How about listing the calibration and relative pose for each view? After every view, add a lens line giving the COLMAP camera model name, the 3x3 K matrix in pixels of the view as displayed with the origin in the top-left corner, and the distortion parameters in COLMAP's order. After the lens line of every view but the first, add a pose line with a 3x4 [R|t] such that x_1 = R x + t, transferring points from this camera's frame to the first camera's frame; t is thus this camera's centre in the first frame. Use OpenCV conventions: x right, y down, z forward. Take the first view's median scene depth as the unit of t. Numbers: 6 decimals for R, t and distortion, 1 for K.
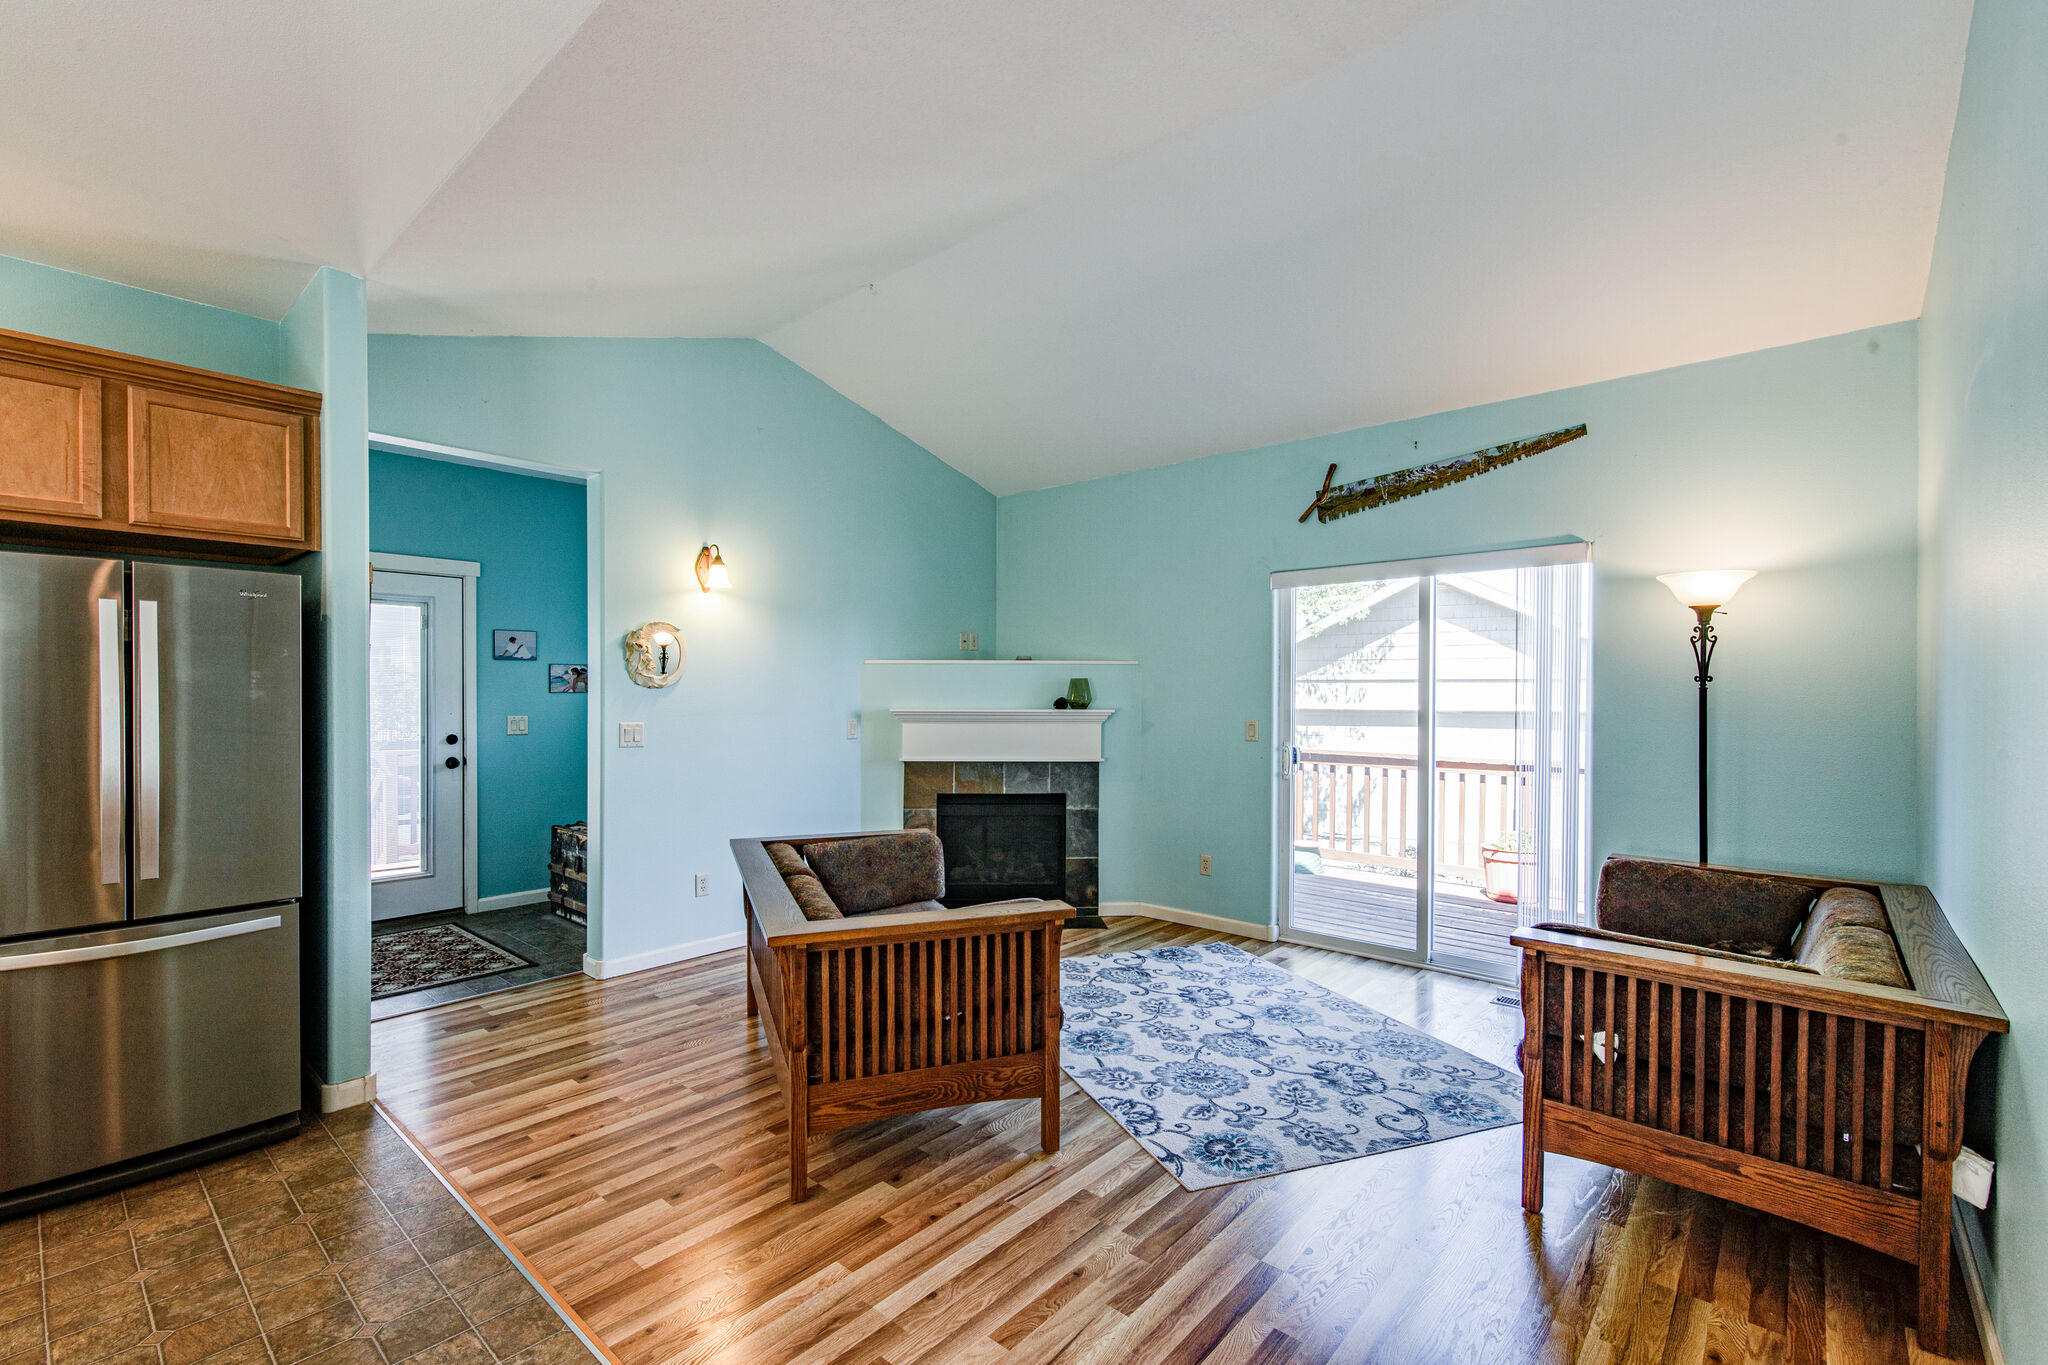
lens RADIAL K [[899.9, 0, 1005.0], [0, 899.9, 699.6], [0, 0, 1]] dist [-0.000241, -0.001126]
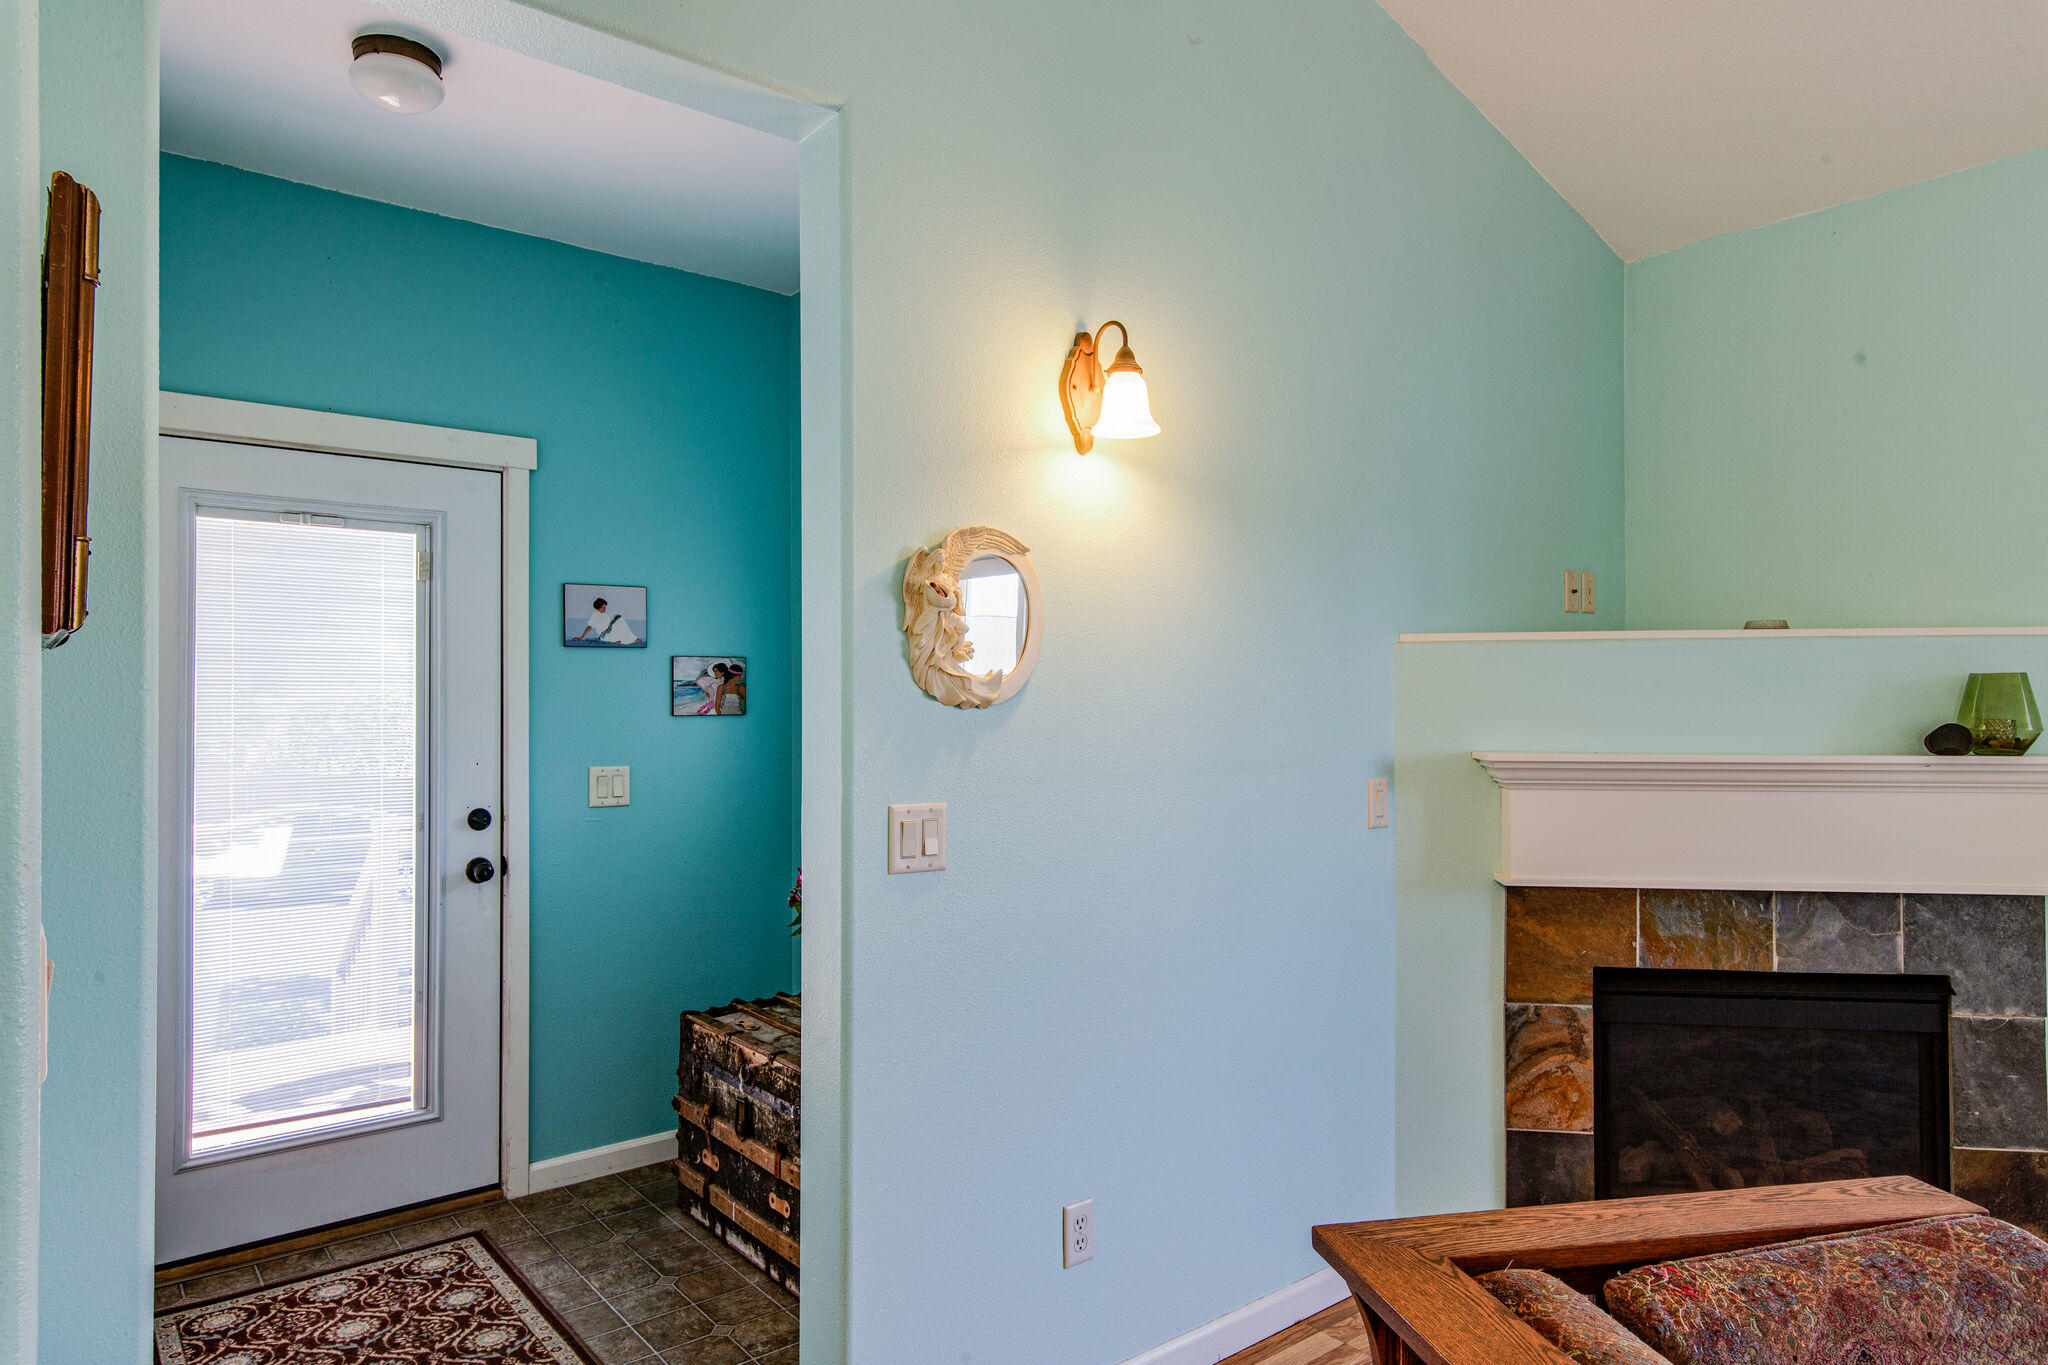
lens RADIAL K [[1233.1, 0, 1004.3], [0, 1233.1, 686.9], [0, 0, 1]] dist [0.005536, 0.005505]
pose [[0.985191, -0.008750, -0.171239, -0.277664], [0.004914, 0.999728, -0.022813, -0.009272], [0.171392, 0.021634, 0.984965, 0.486727]]
